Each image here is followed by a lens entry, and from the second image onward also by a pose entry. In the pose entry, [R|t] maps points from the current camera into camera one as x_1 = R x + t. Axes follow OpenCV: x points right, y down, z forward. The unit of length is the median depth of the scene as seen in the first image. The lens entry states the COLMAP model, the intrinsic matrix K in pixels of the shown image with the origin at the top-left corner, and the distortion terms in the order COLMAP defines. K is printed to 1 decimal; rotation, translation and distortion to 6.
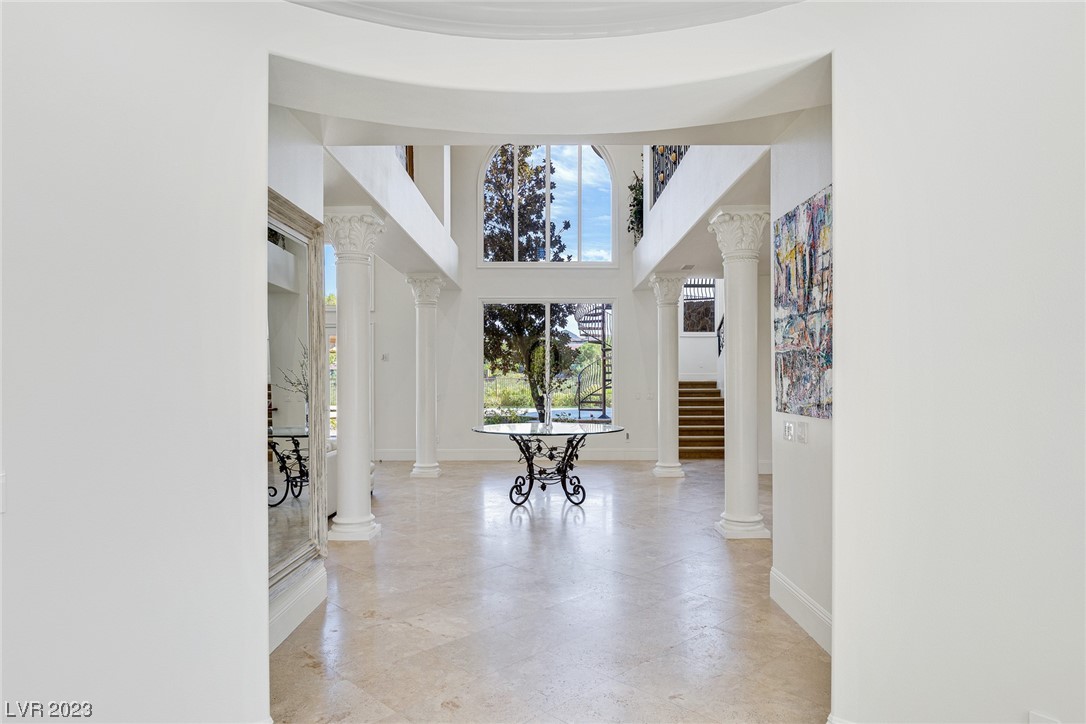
lens RADIAL K [[680.5, 0, 541.8], [0, 680.5, 359.7], [0, 0, 1]] dist [0.002234, 0.000046]
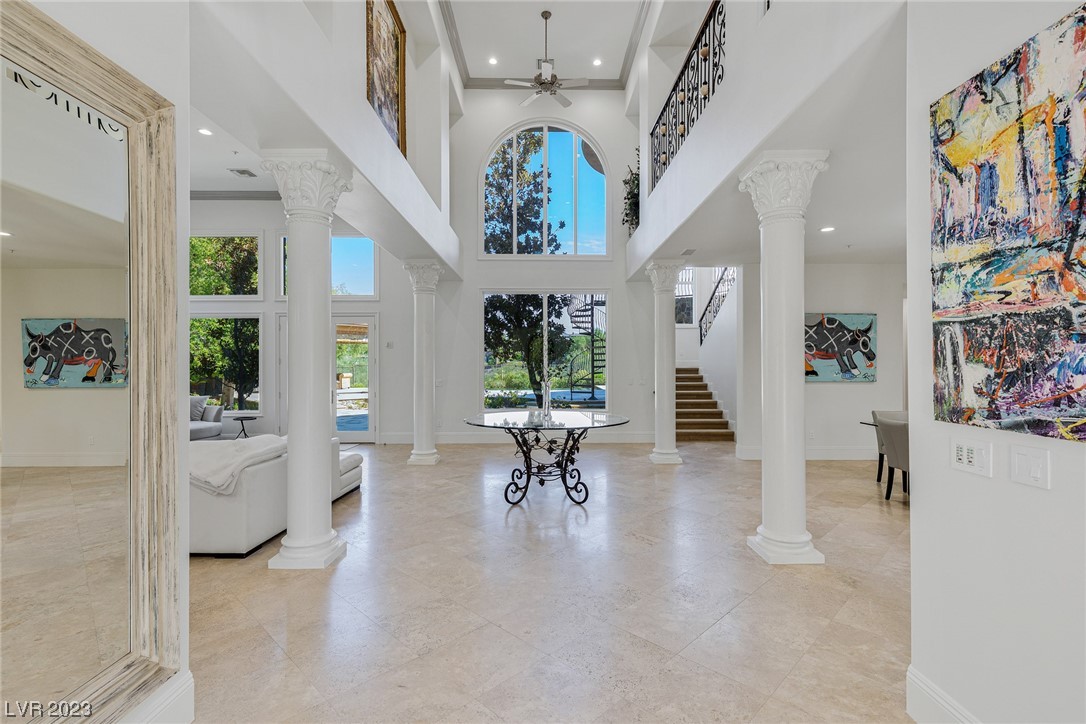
lens RADIAL K [[535.2, 0, 545.0], [0, 535.2, 362.2], [0, 0, 1]] dist [0.005350, 0.001458]
pose [[0.999926, 0.000990, 0.012154, -0.001730], [-0.001256, 0.999760, 0.021858, 0.005475], [-0.012129, -0.021872, 0.999687, 0.198077]]
